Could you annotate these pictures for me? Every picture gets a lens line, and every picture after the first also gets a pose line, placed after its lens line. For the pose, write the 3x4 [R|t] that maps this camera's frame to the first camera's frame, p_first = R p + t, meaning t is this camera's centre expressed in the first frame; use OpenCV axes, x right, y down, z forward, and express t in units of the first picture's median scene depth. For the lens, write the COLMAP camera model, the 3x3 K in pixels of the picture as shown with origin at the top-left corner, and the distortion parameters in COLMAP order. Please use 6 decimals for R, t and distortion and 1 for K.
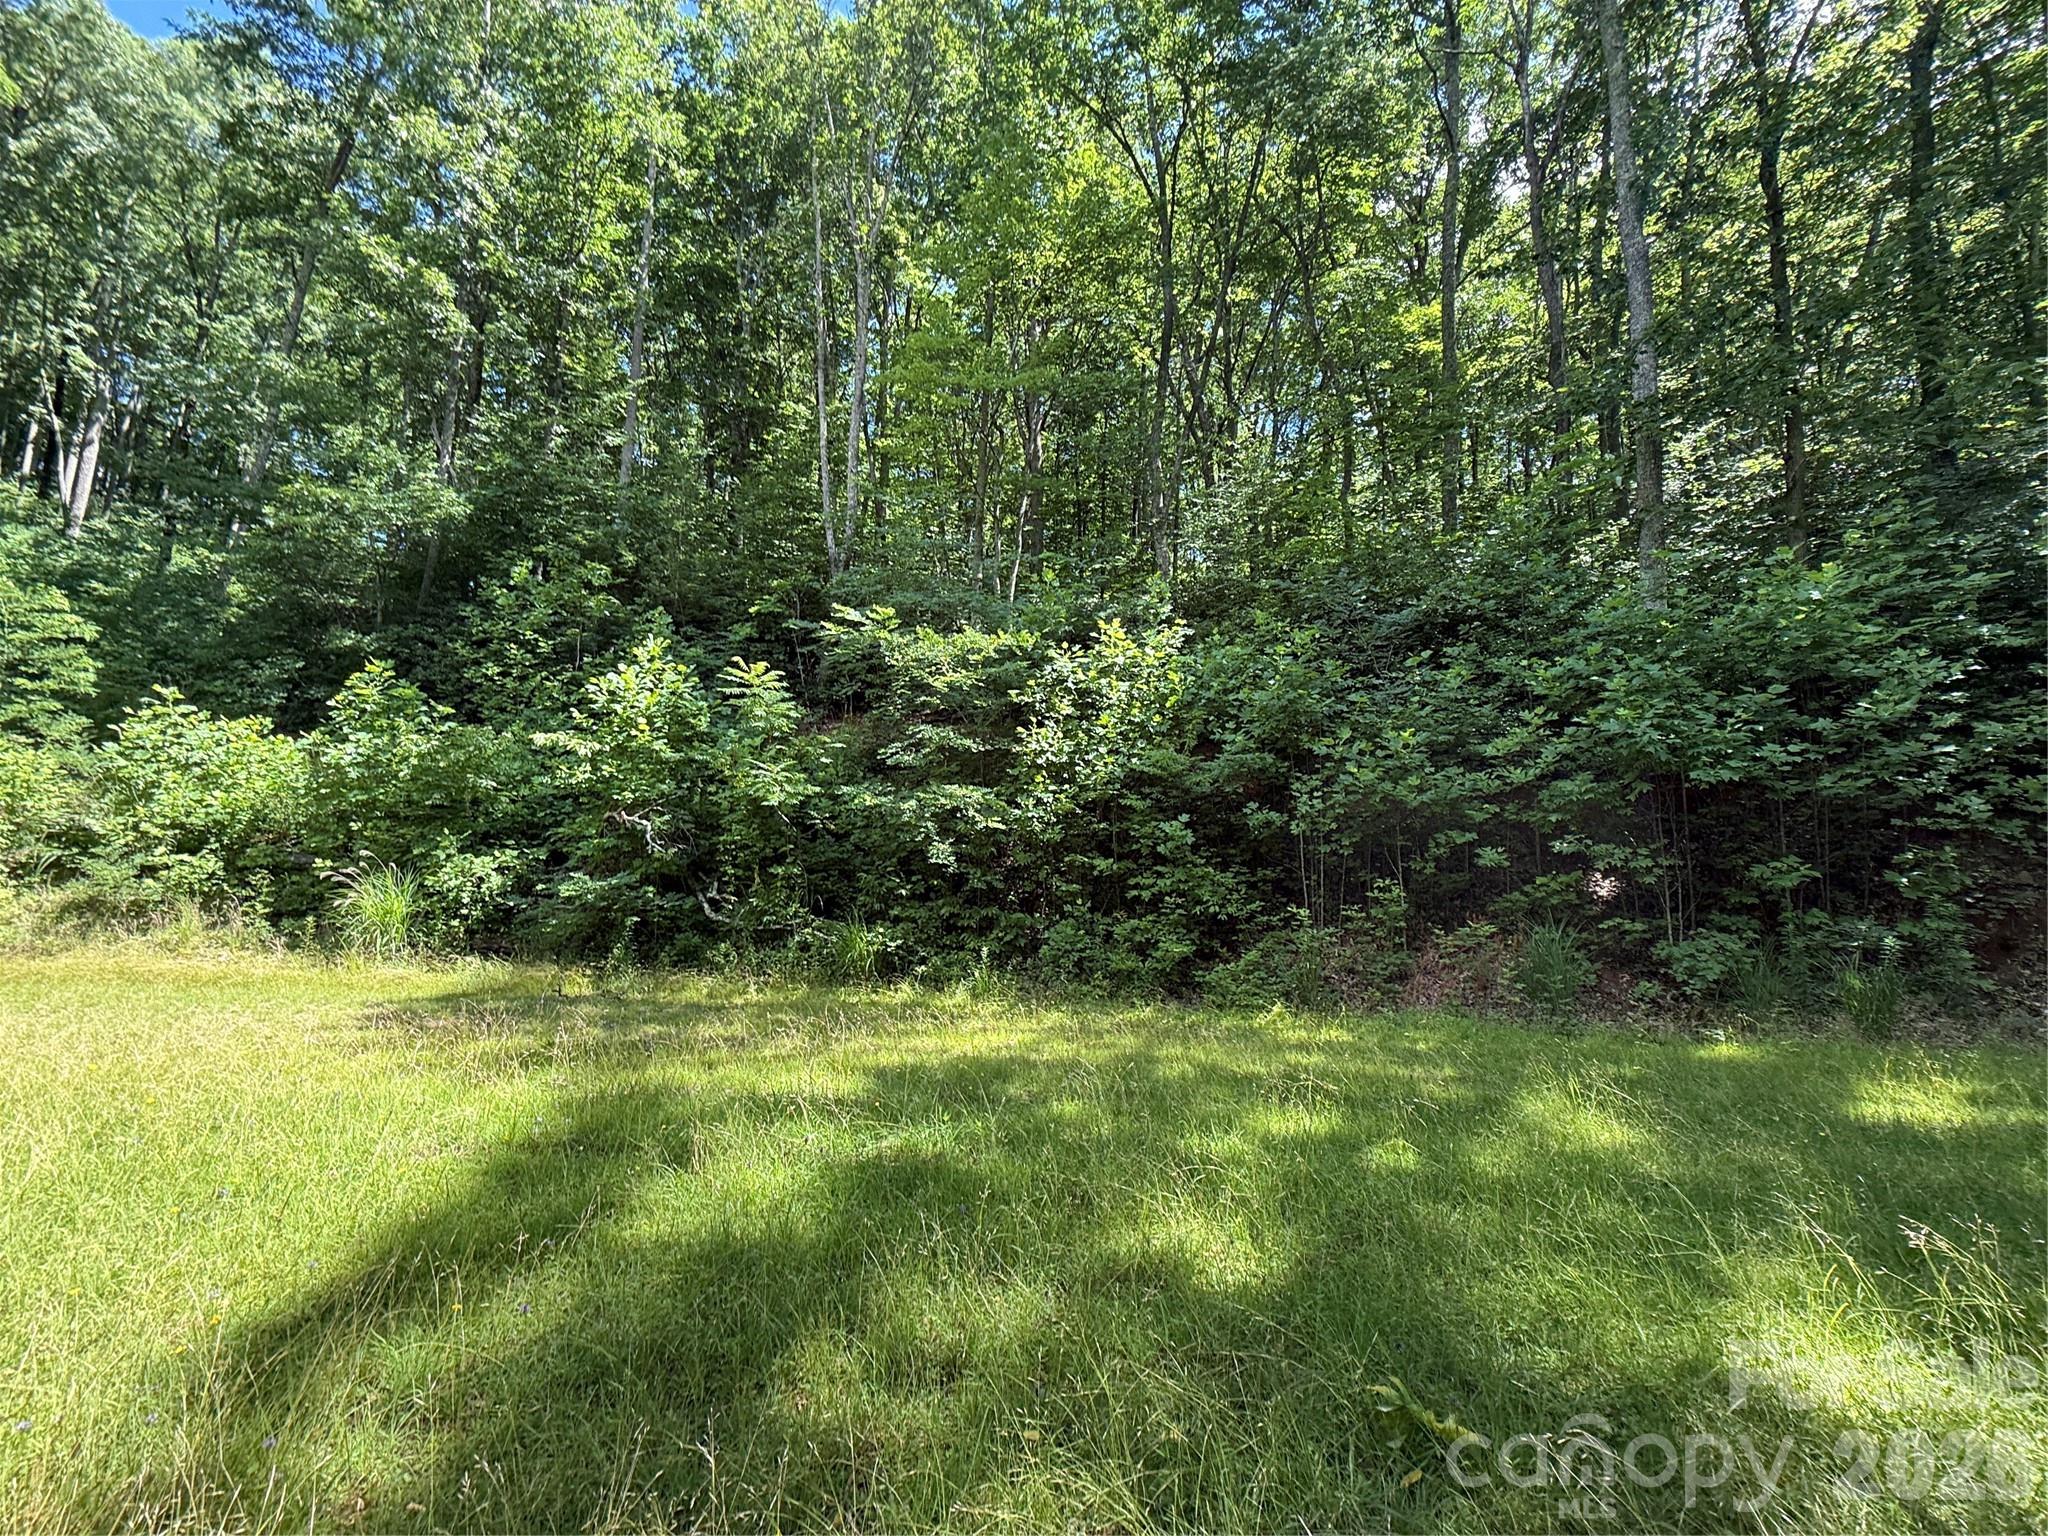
lens RADIAL K [[821.3, 0, 1024.7], [0, 821.3, 768.8], [0, 0, 1]] dist [0.000547, -0.000274]
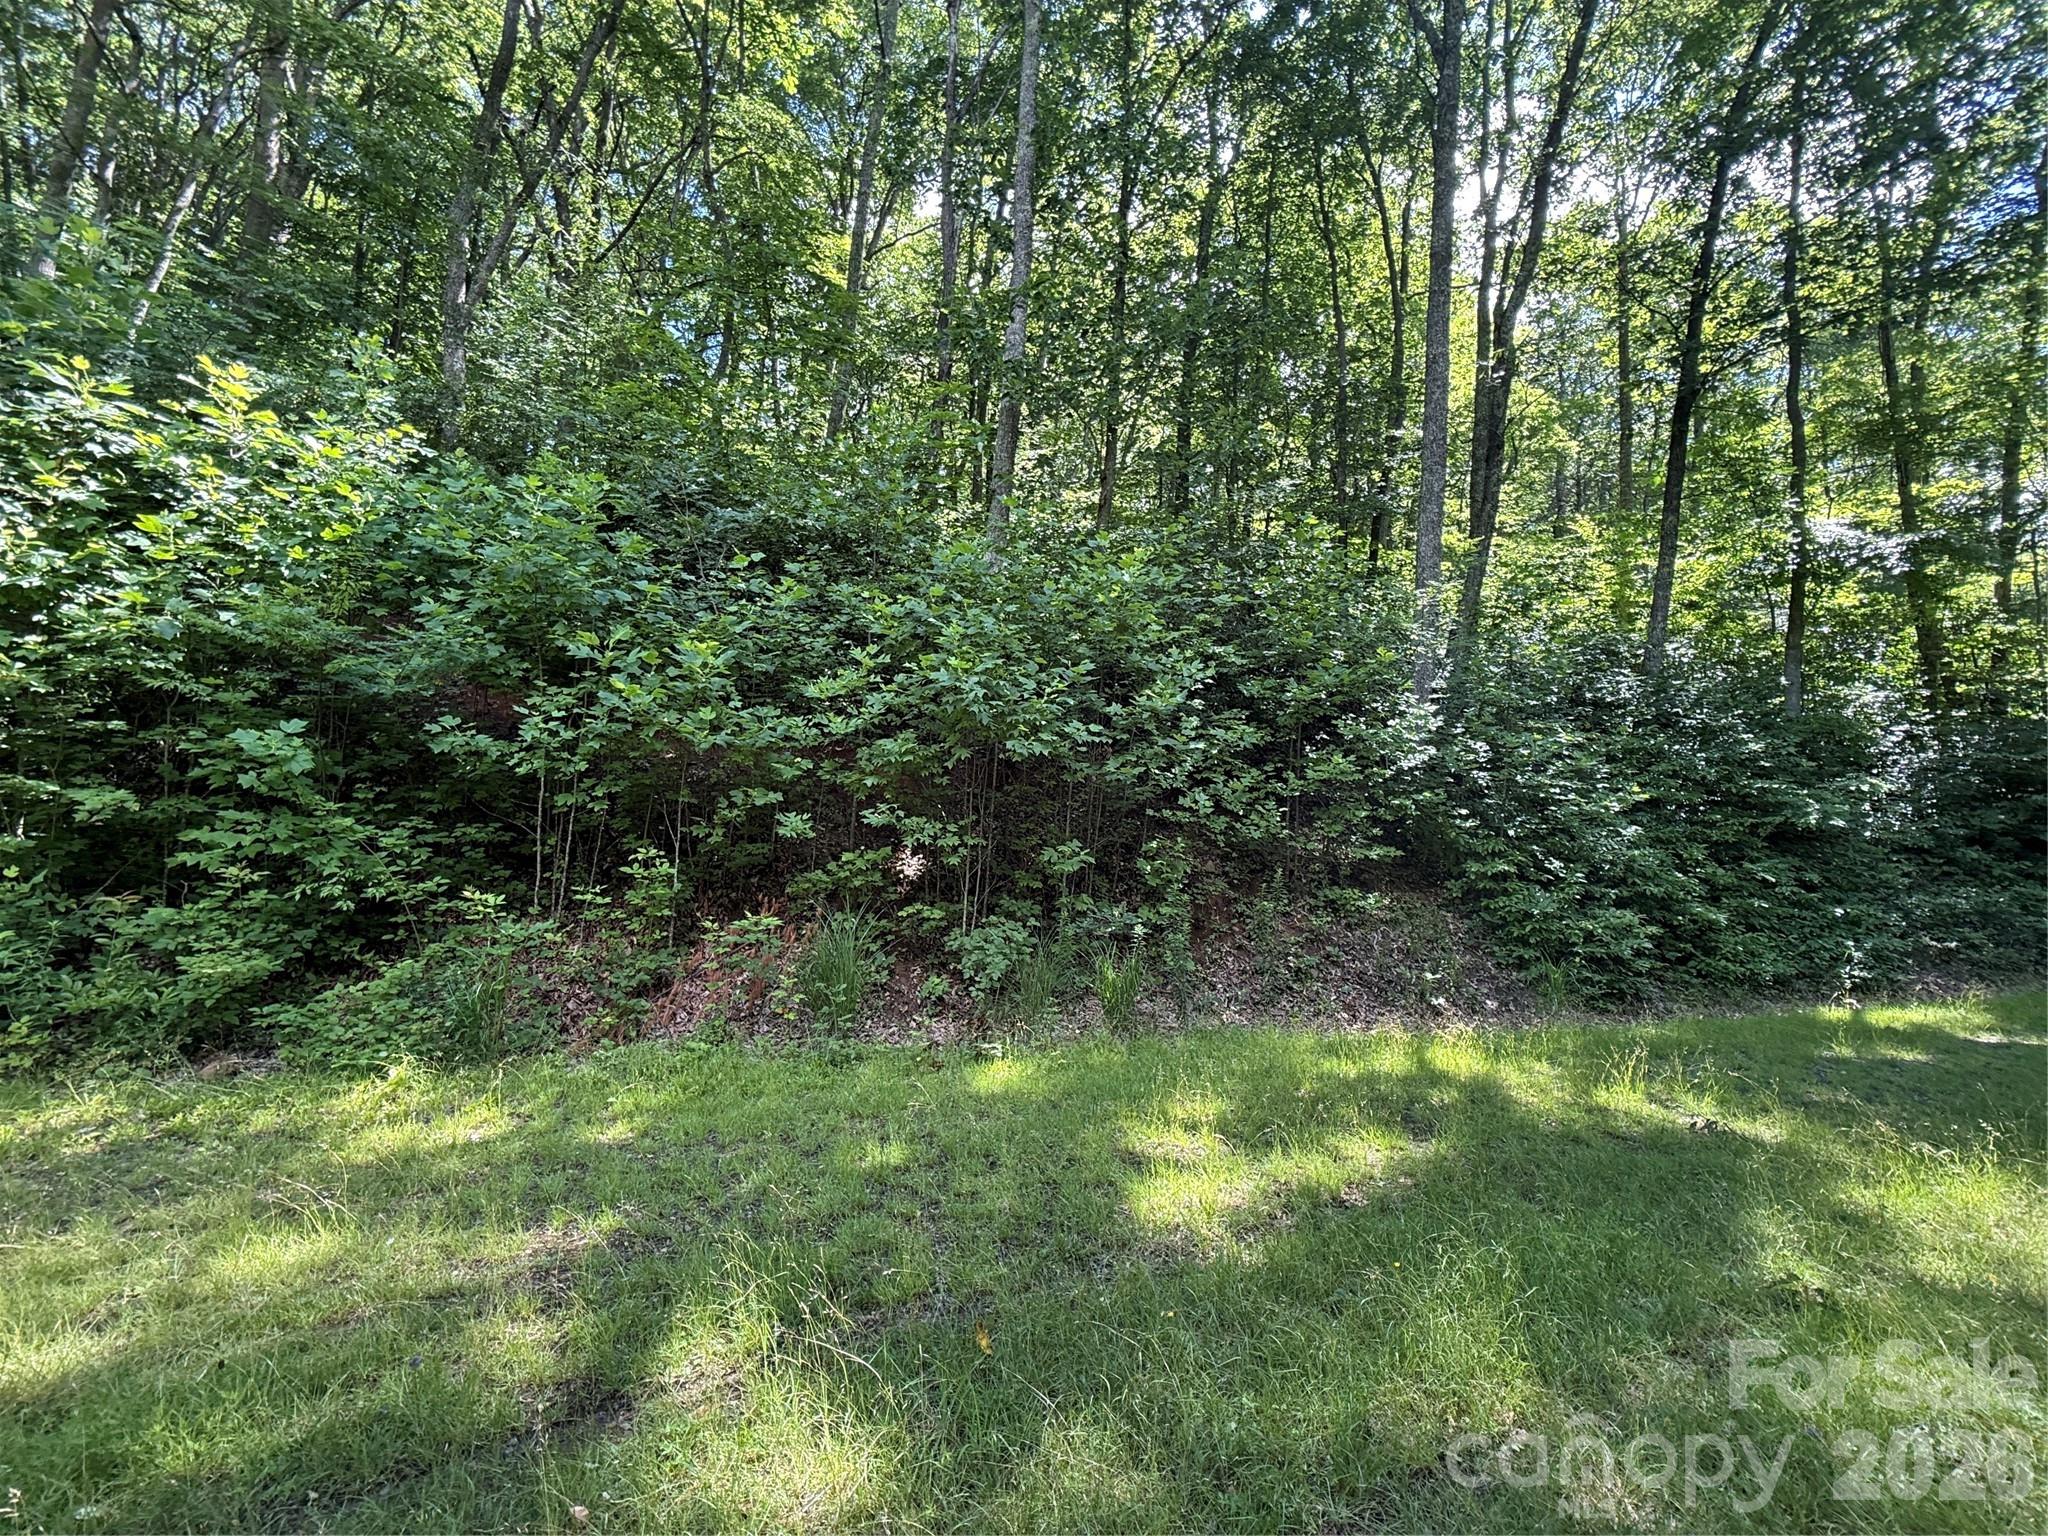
lens RADIAL K [[821.3, 0, 1023.4], [0, 821.3, 765.8], [0, 0, 1]] dist [0.000547, -0.000274]
pose [[0.742069, 0.100174, 0.662797, 0.213384], [-0.128479, 0.991694, -0.006037, 0.029149], [-0.657896, -0.080676, 0.748775, 0.287673]]
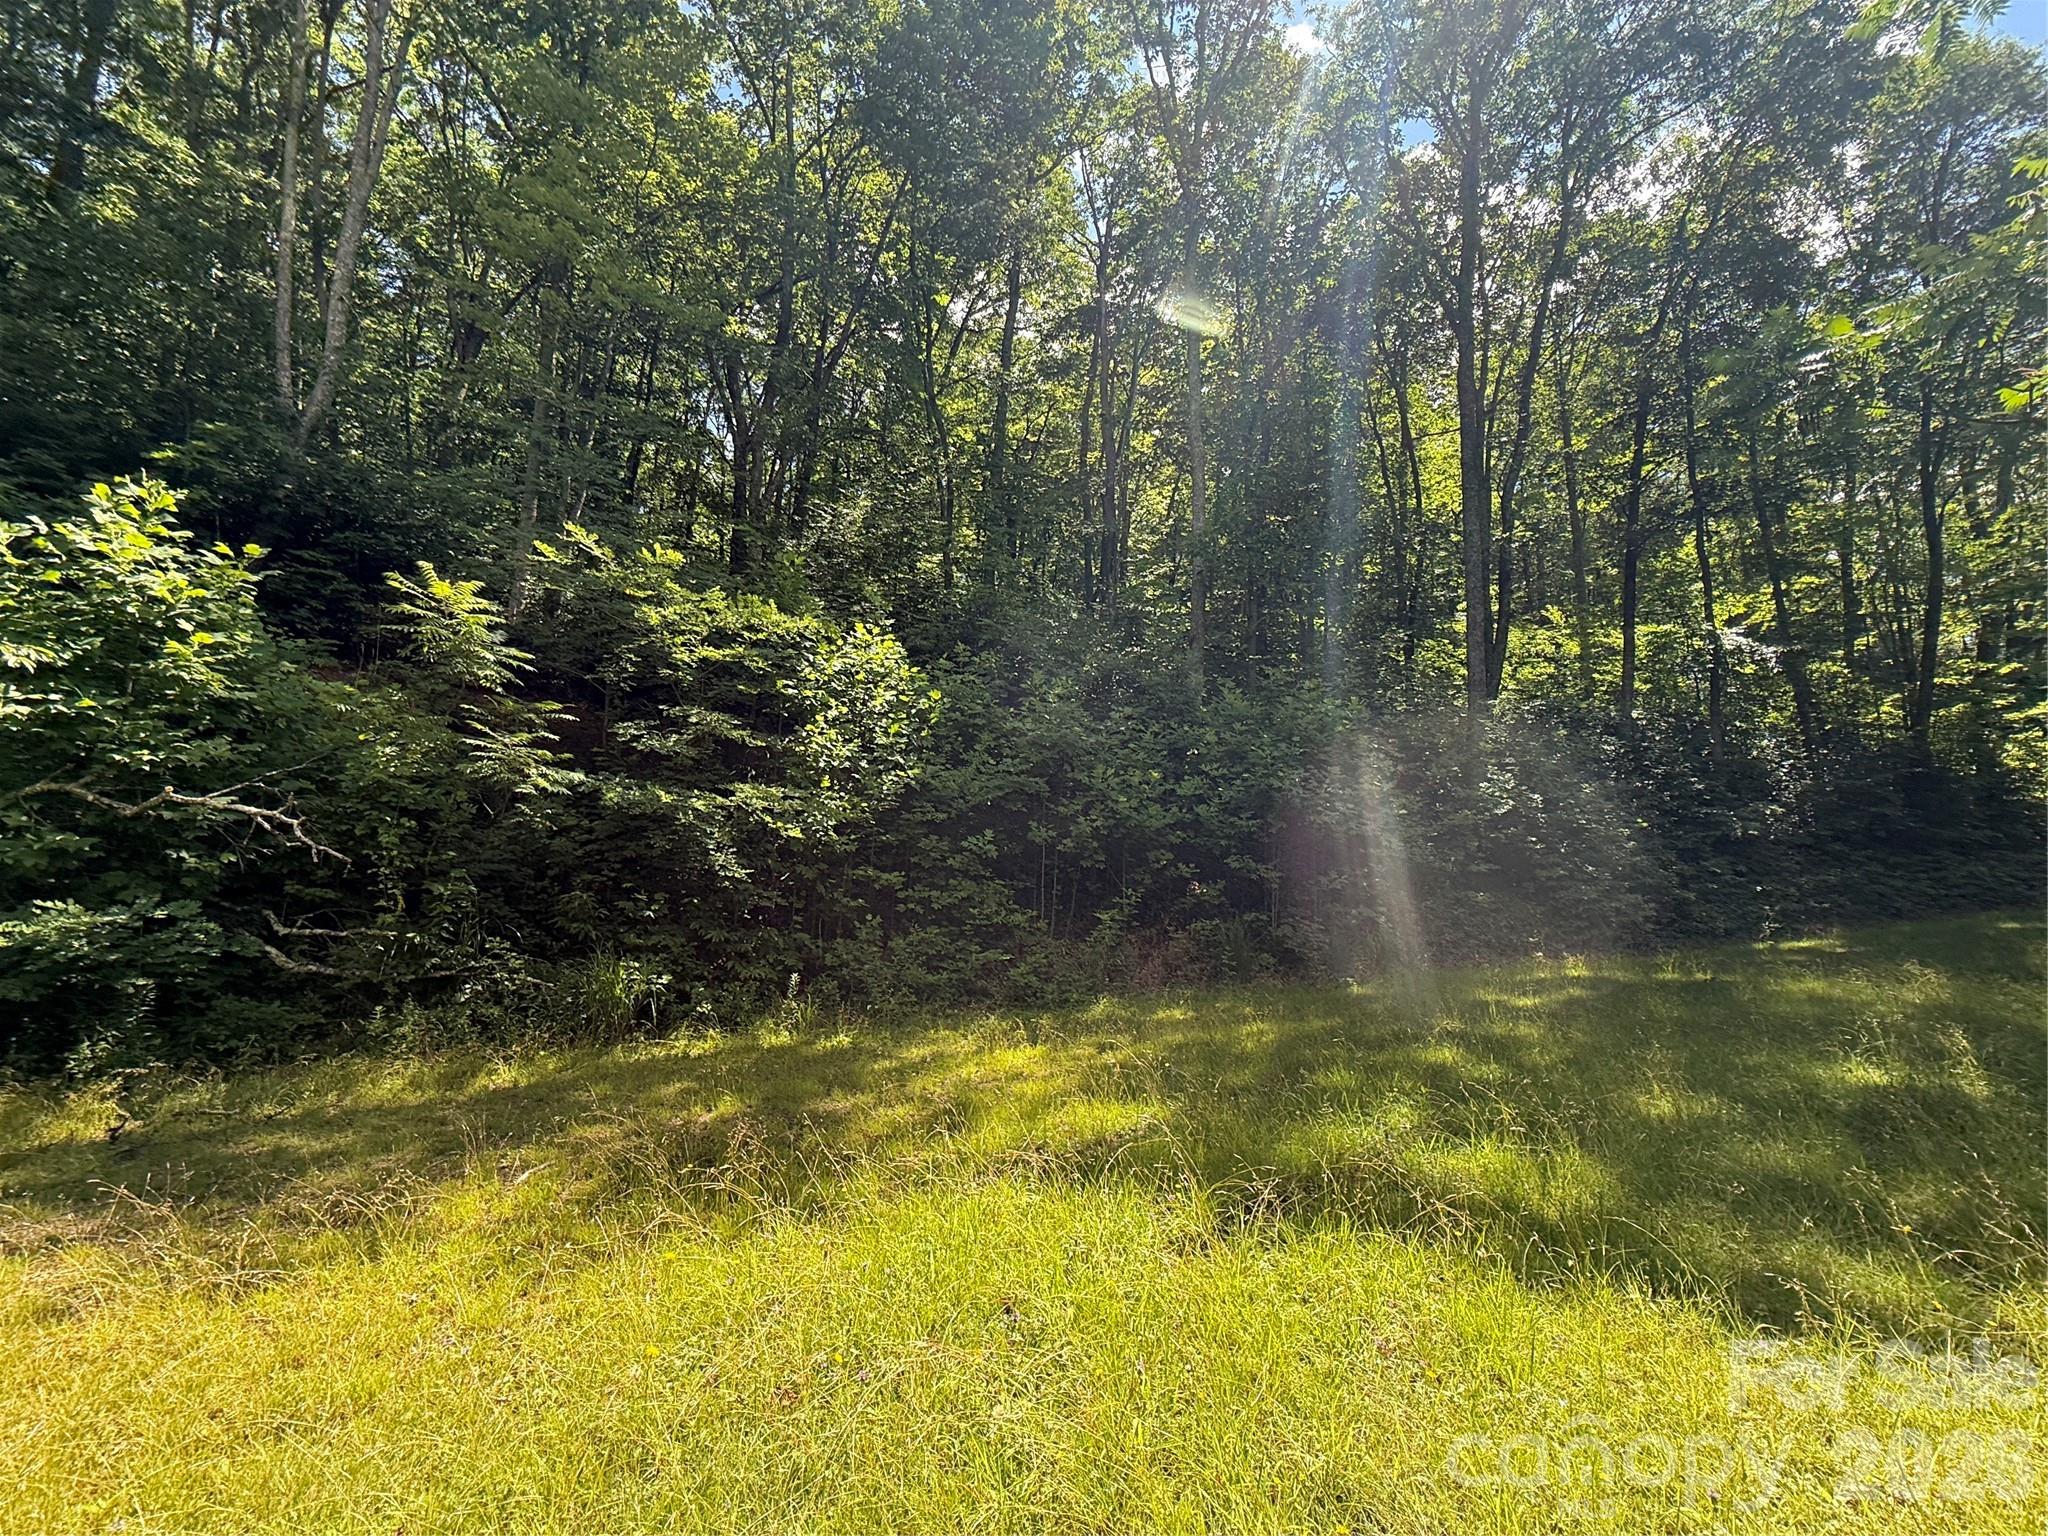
lens RADIAL K [[821.3, 0, 1027.3], [0, 821.3, 770.4], [0, 0, 1]] dist [0.000547, -0.000274]
pose [[0.704838, 0.089570, 0.703690, -0.566006], [-0.076519, 0.995808, -0.050108, 0.031829], [-0.705229, -0.018527, 0.708738, 0.241068]]
